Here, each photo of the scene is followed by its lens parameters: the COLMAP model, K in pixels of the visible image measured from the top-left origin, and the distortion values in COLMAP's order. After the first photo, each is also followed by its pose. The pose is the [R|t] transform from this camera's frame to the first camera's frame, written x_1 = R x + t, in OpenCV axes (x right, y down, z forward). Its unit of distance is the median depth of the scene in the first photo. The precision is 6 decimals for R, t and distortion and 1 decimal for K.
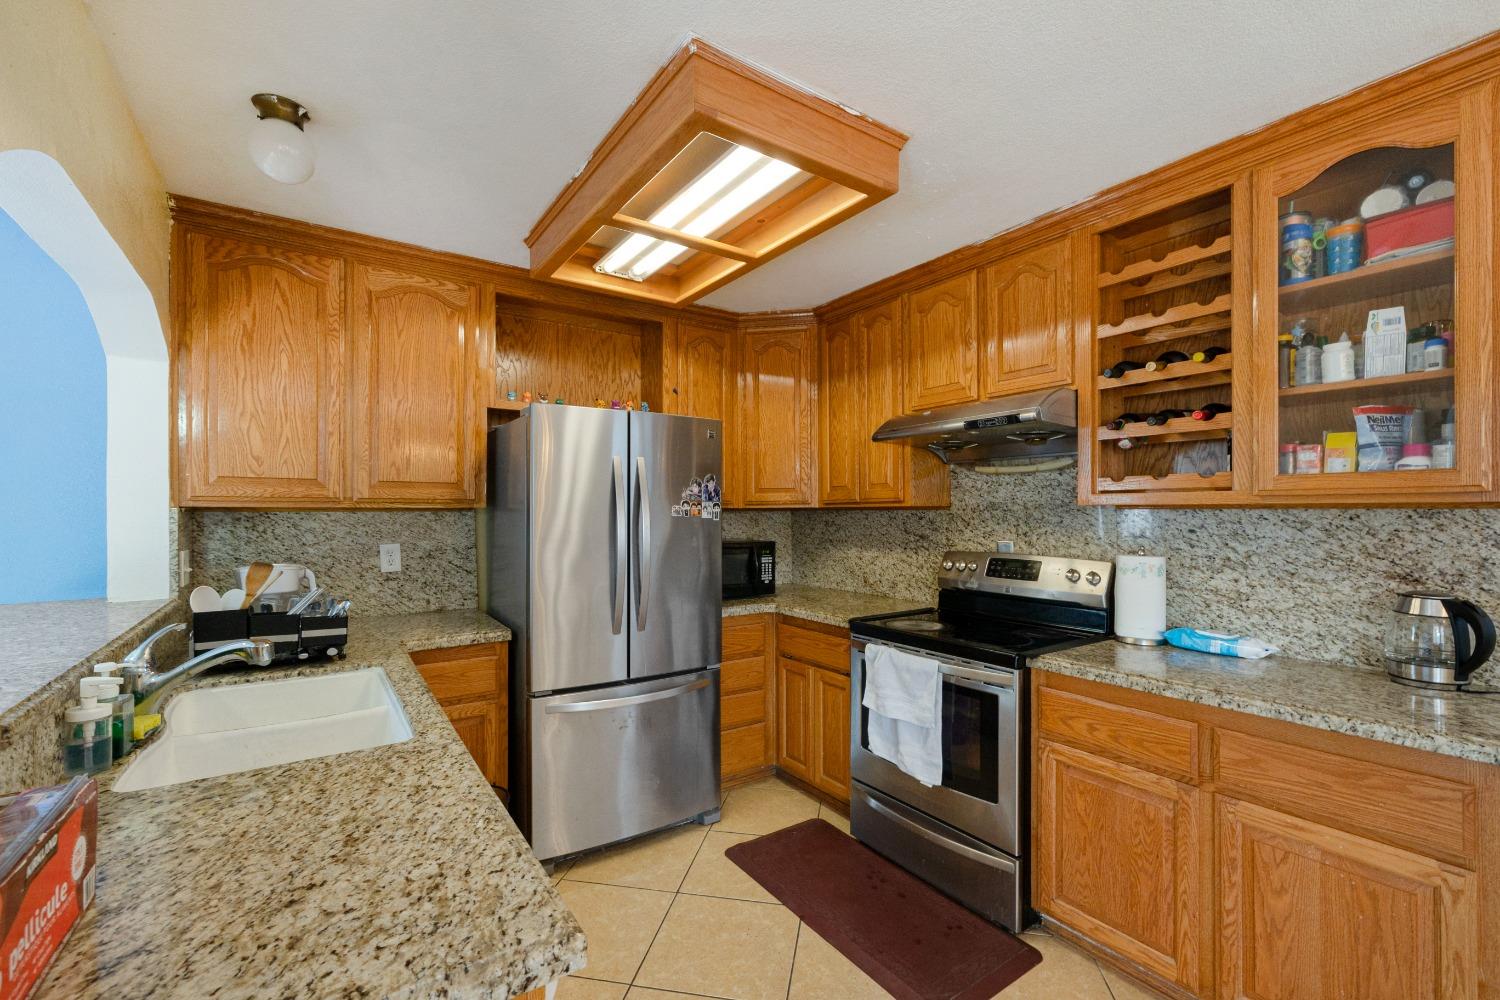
lens RADIAL K [[634.8, 0, 746.0], [0, 634.8, 509.6], [0, 0, 1]] dist [-0.001072, -0.000045]
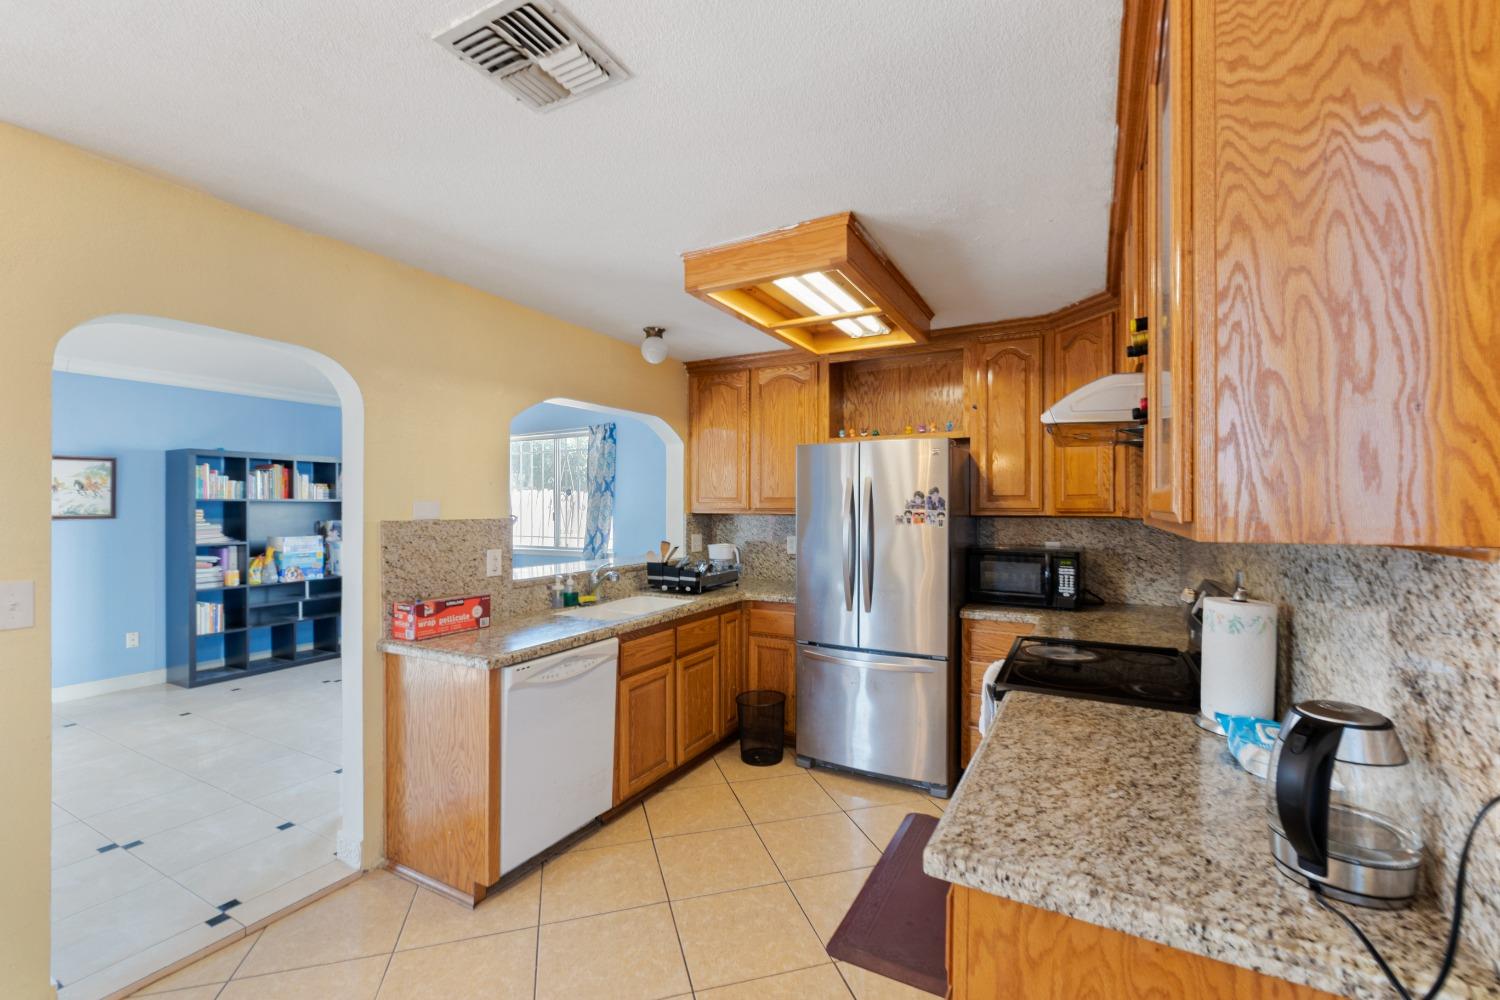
lens RADIAL K [[638.3, 0, 746.0], [0, 638.3, 503.8], [0, 0, 1]] dist [-0.000357, -0.000126]
pose [[0.445956, -0.001859, -0.895053, 0.964424], [0.001536, 0.999998, -0.001311, -0.029181], [0.895054, -0.000790, 0.445958, 0.226833]]
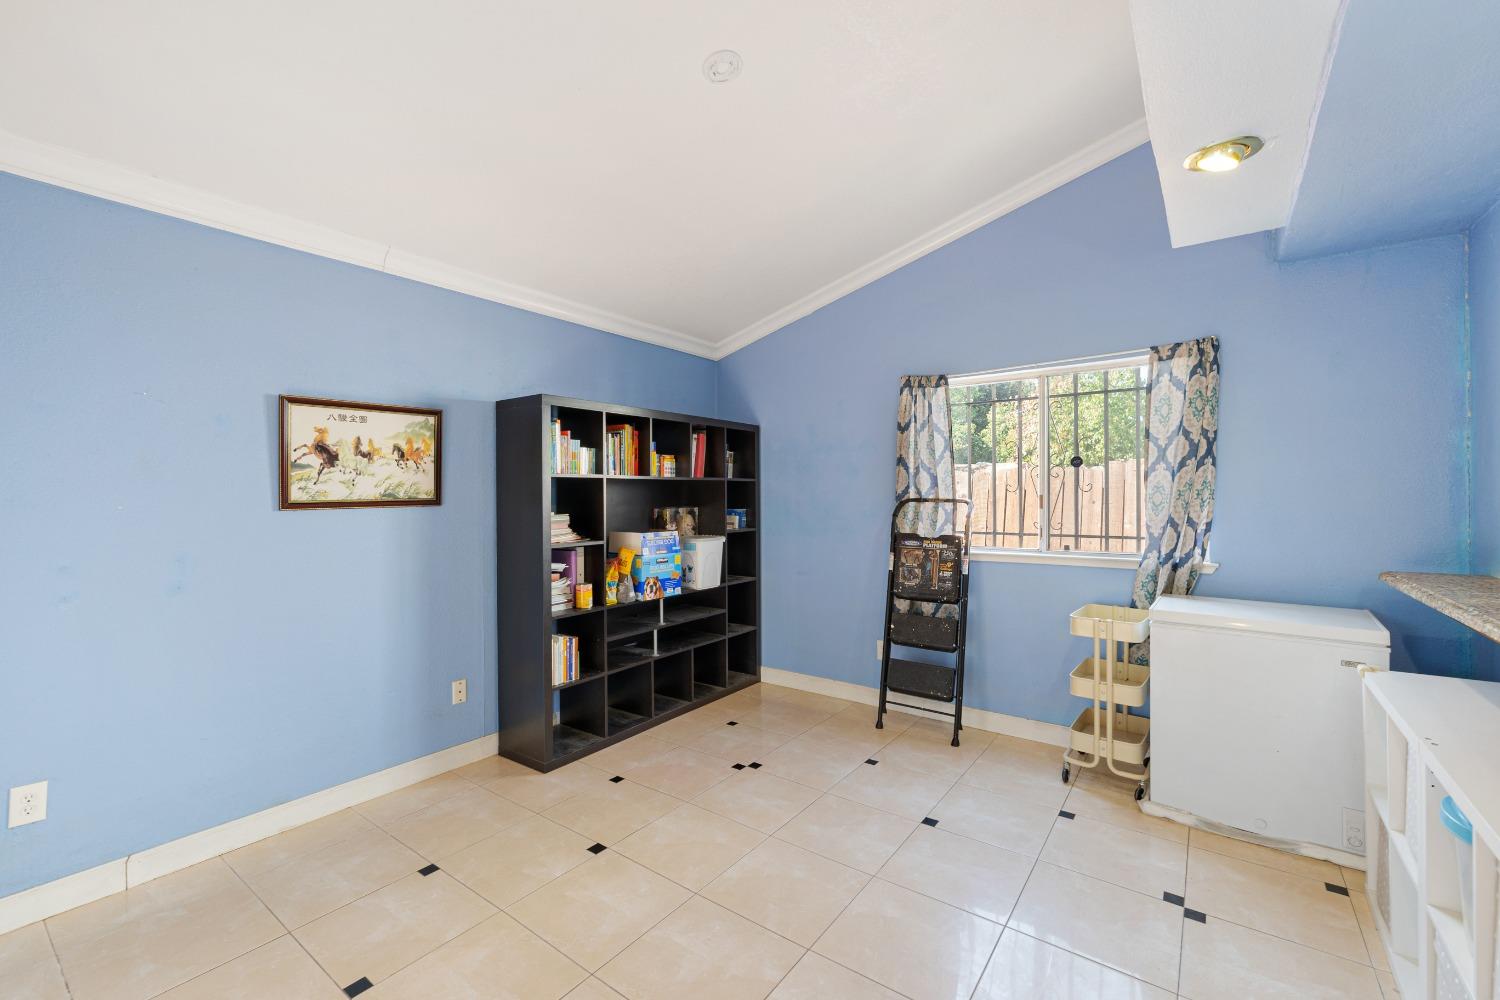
lens RADIAL K [[636.8, 0, 747.0], [0, 636.8, 495.2], [0, 0, 1]] dist [0.000508, -0.000032]
pose [[0.323104, -0.001074, -0.946363, -0.347917], [0.005951, 0.999982, 0.000897, -0.005424], [0.946345, -0.005922, 0.323105, -0.510675]]
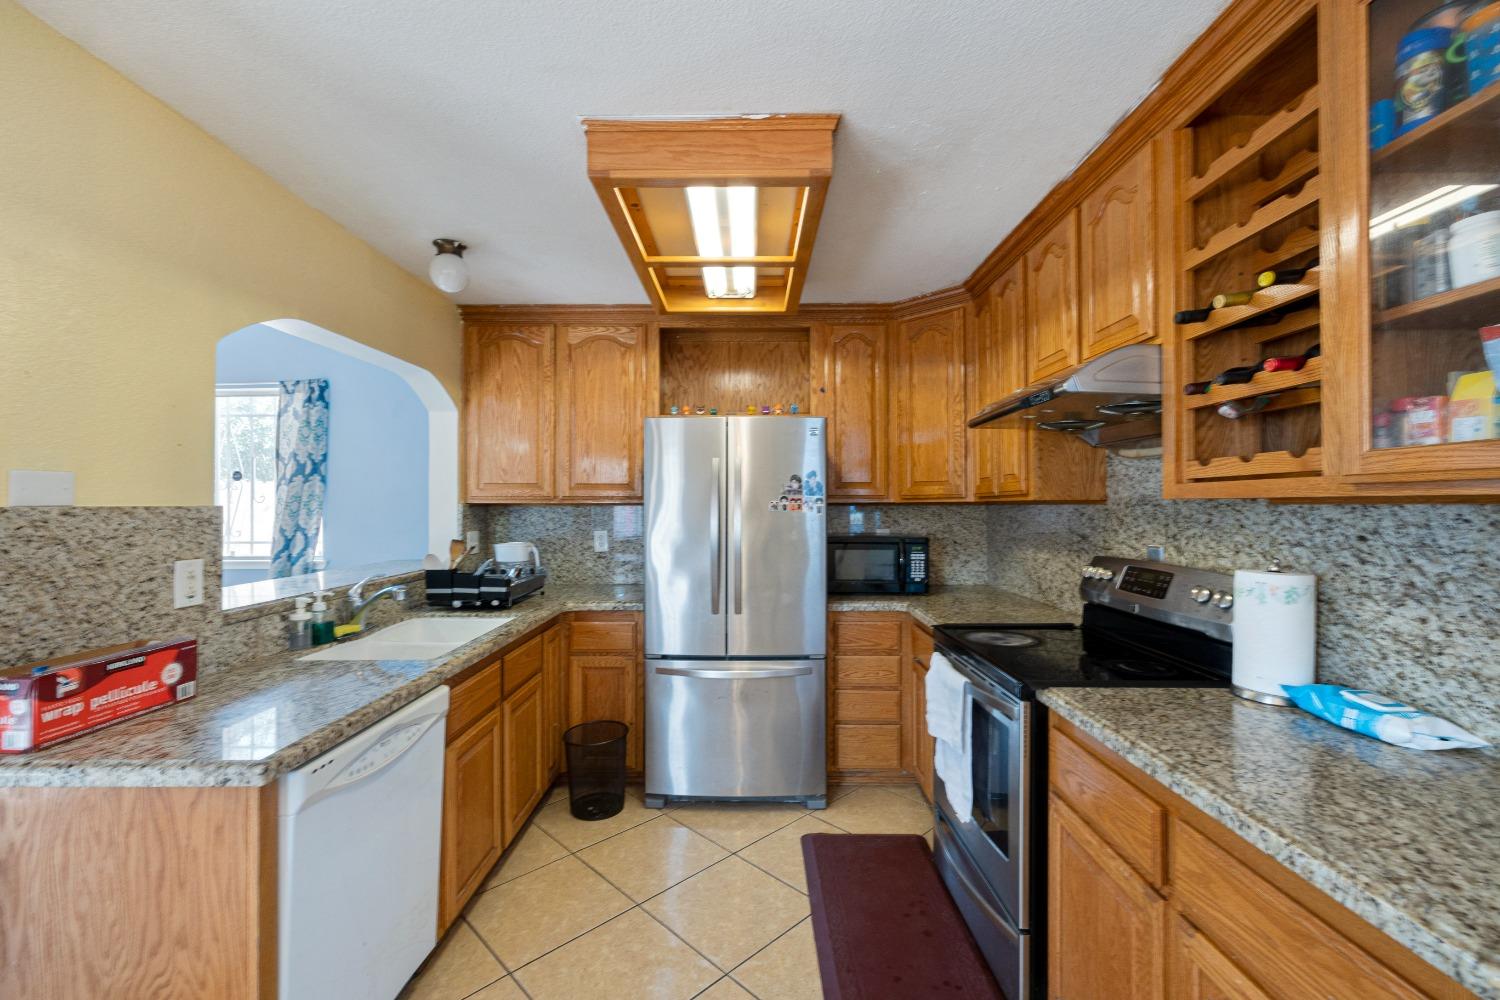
lens RADIAL K [[630.8, 0, 750.0], [0, 630.8, 500.0], [0, 0, 1]] dist [0.000155, -0.000263]
pose [[0.821910, -0.004883, -0.569596, 0.529824], [0.002844, 0.999986, -0.004469, -0.003571], [0.569610, 0.002053, 0.821912, 0.114202]]
